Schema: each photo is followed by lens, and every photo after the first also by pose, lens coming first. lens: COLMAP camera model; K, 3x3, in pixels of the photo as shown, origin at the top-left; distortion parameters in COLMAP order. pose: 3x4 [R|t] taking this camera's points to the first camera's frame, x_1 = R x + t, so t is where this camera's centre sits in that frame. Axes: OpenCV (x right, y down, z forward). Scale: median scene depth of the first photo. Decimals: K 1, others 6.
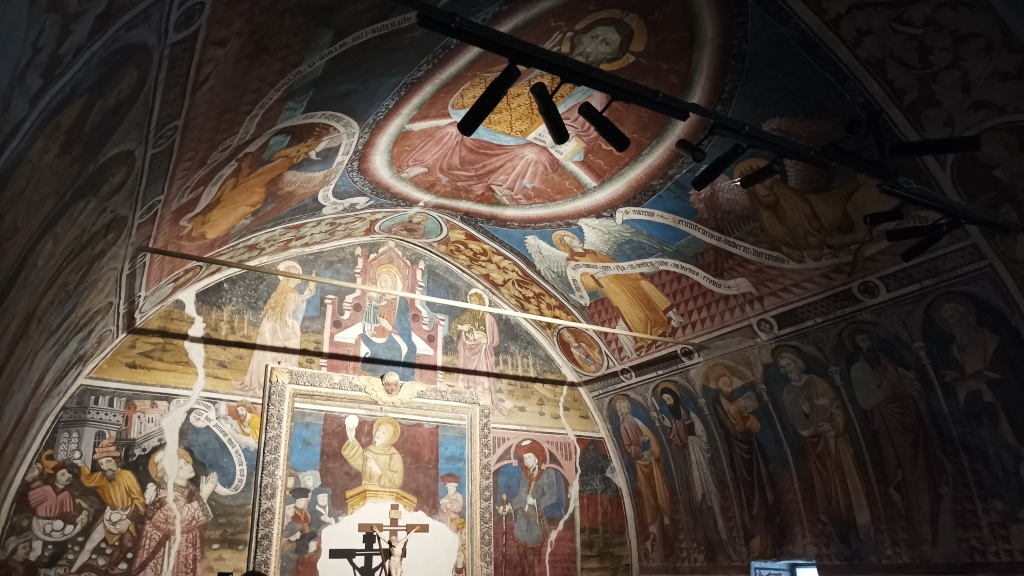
lens RADIAL K [[762.3, 0, 512.0], [0, 762.3, 288.0], [0, 0, 1]] dist [0.026076, -0.009173]
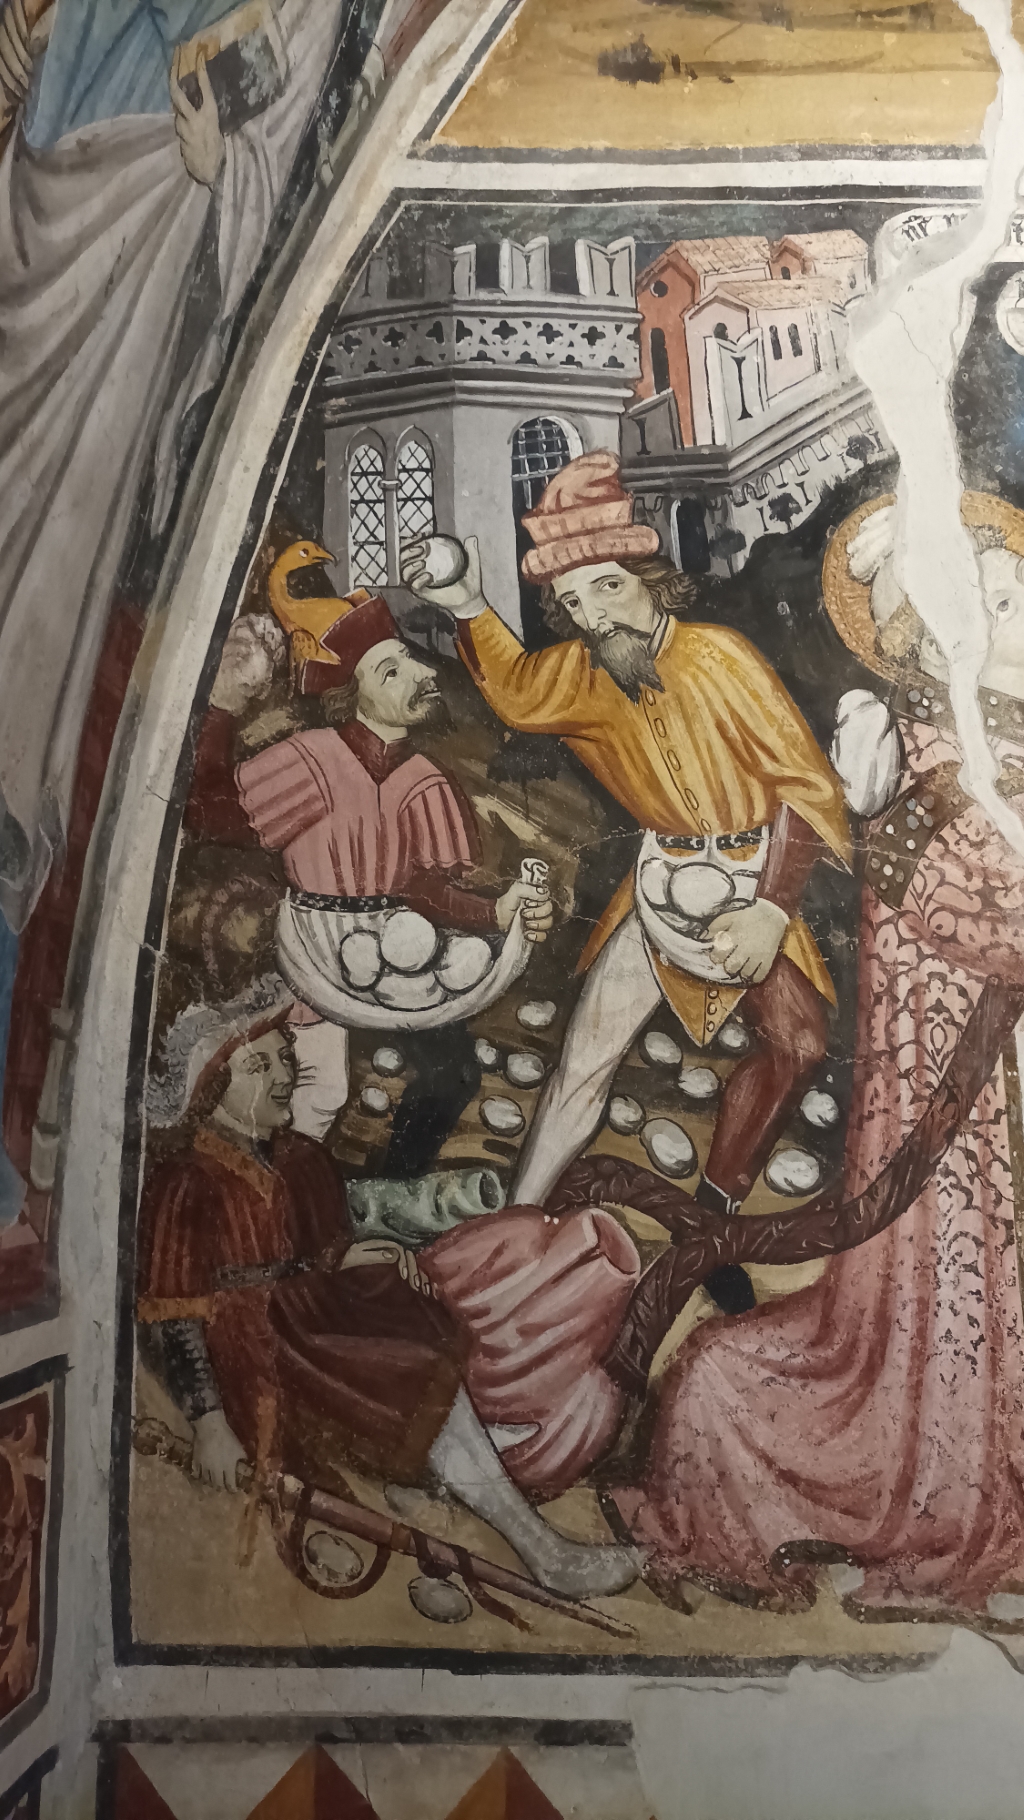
lens RADIAL K [[1354.9, 0, 516.4], [0, 1354.9, 915.7], [0, 0, 1]] dist [0.026076, -0.009173]
pose [[0.839090, -0.079554, -0.538145, -0.352921], [0.184492, 0.972237, 0.143939, 0.229115], [0.511753, -0.220061, 0.830471, 0.662074]]
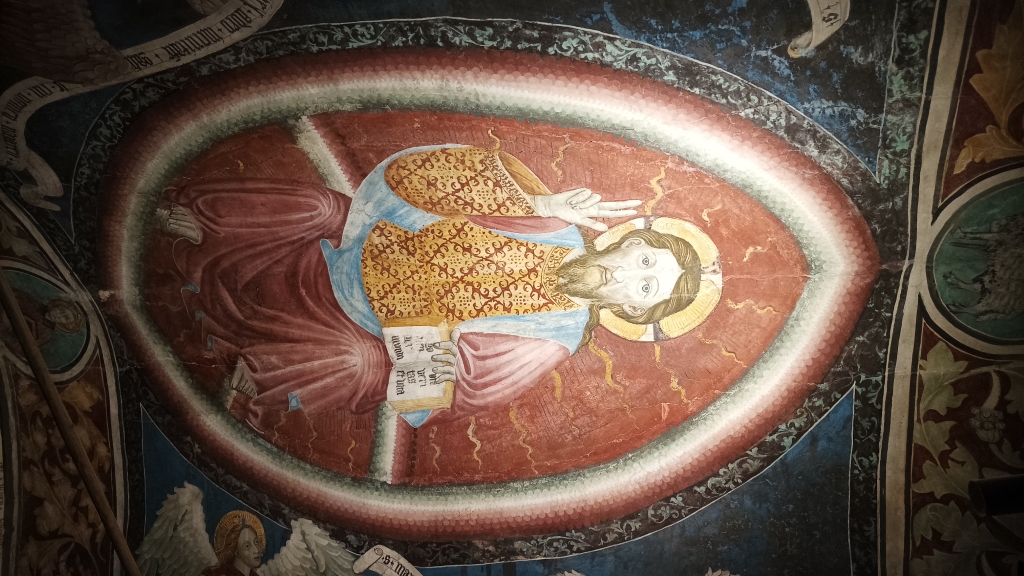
lens RADIAL K [[762.3, 0, 512.0], [0, 762.3, 288.0], [0, 0, 1]] dist [0.026076, -0.009173]
pose [[0.625228, 0.757211, 0.189004, -0.049641], [-0.480699, 0.564420, -0.671088, 0.121223], [-0.614832, 0.328728, 0.716881, 0.478046]]
